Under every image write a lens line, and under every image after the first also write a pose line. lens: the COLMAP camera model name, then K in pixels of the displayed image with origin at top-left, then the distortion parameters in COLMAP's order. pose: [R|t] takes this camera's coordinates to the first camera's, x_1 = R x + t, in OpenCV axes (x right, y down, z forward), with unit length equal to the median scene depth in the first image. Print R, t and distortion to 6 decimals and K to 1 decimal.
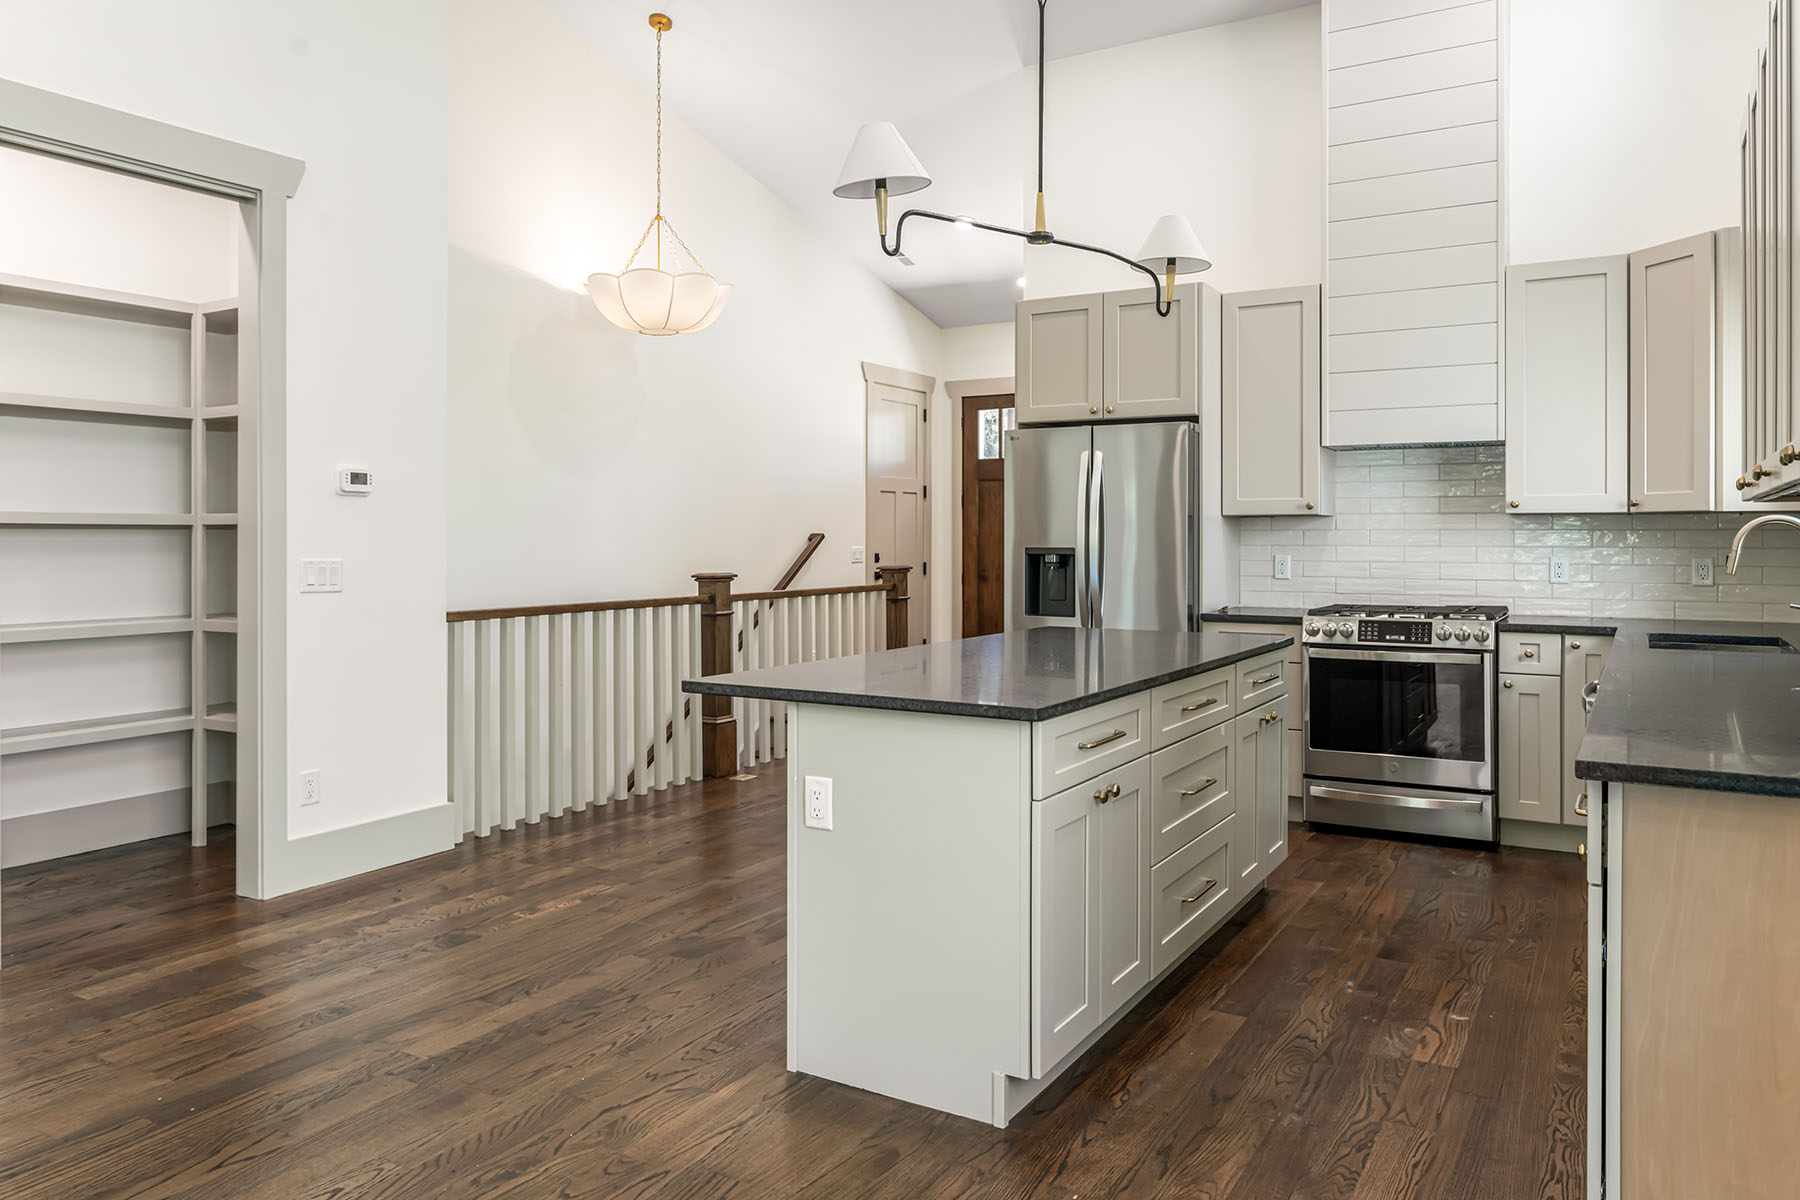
lens RADIAL K [[1243.5, 0, 896.2], [0, 1243.5, 540.1], [0, 0, 1]] dist [-0.000486, -0.001477]
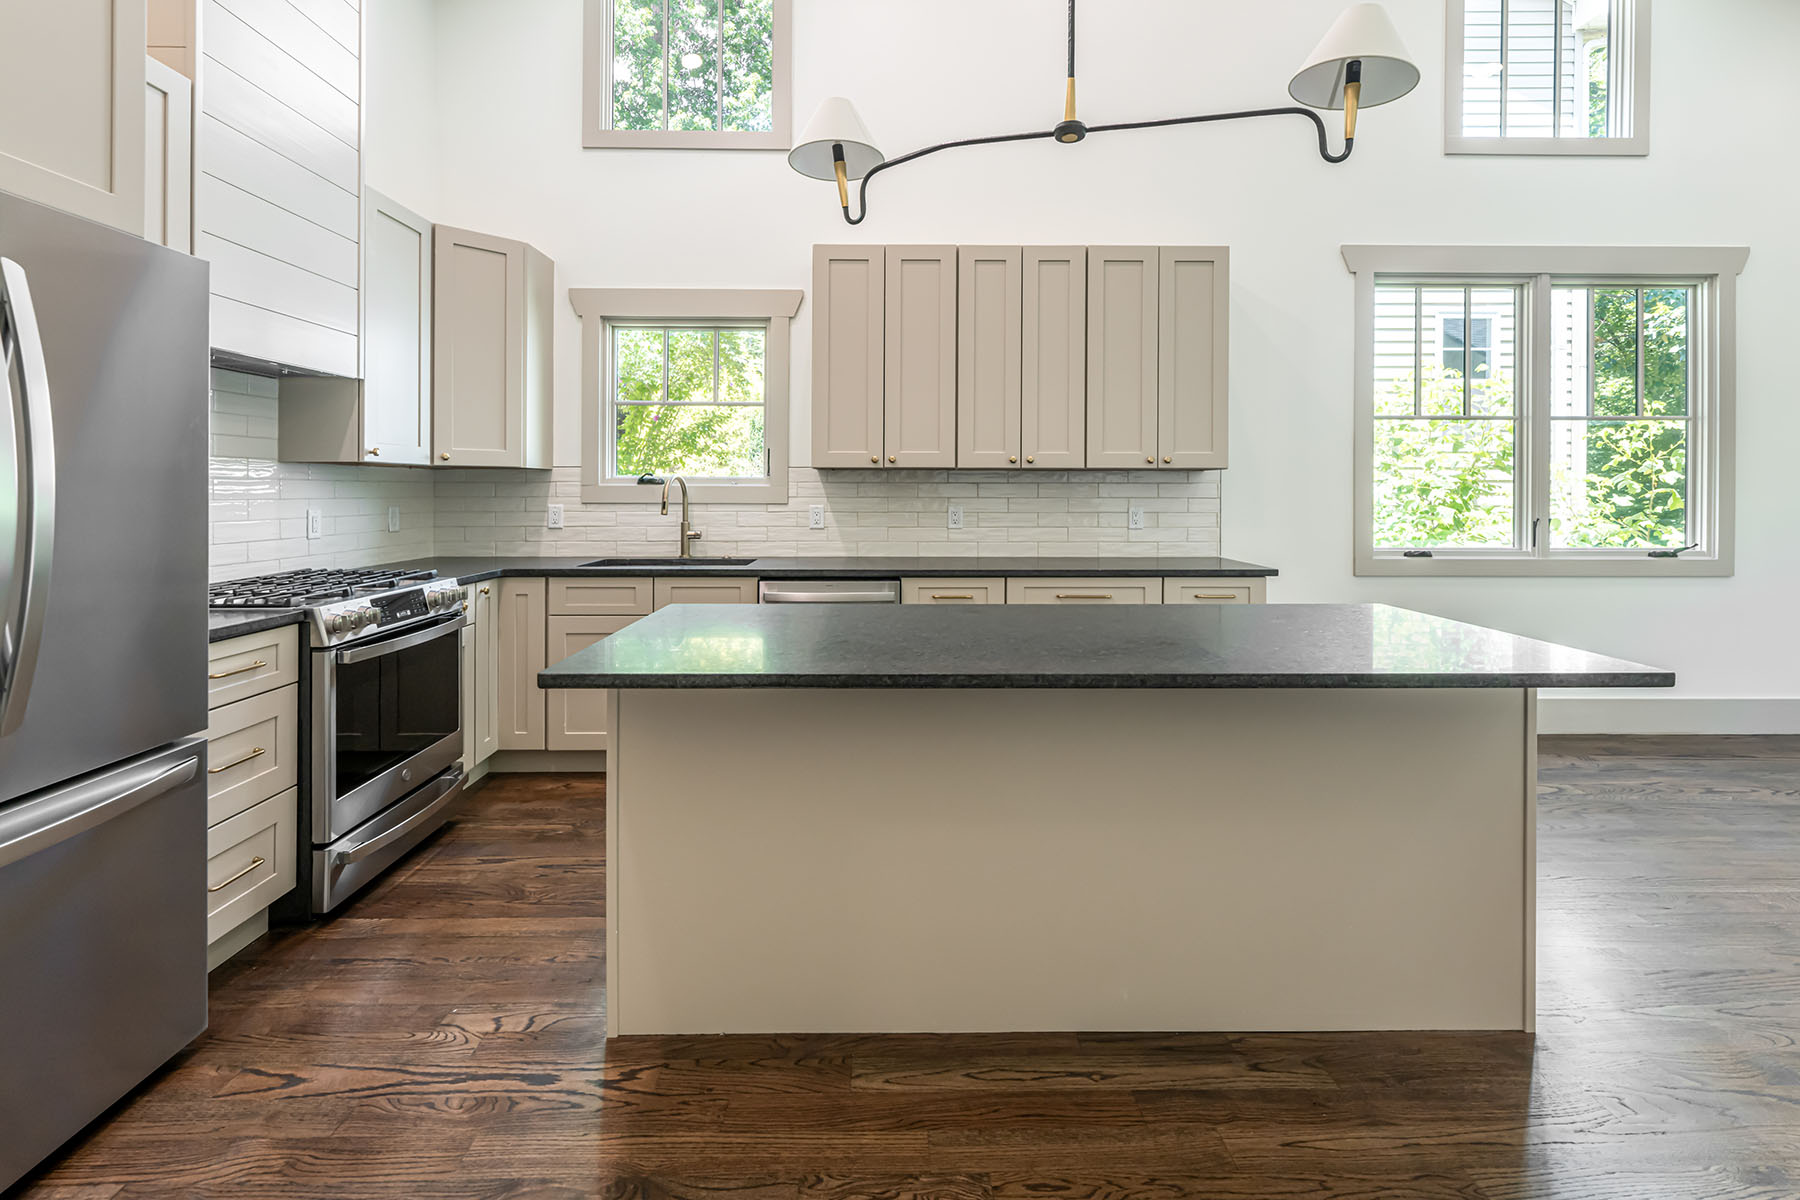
lens RADIAL K [[767.8, 0, 902.0], [0, 767.8, 505.2], [0, 0, 1]] dist [0.003824, 0.000397]
pose [[-0.514900, -0.017939, 0.857063, -0.184846], [0.000234, 0.999778, 0.021067, -0.001663], [-0.857250, 0.011048, -0.514781, 0.982395]]
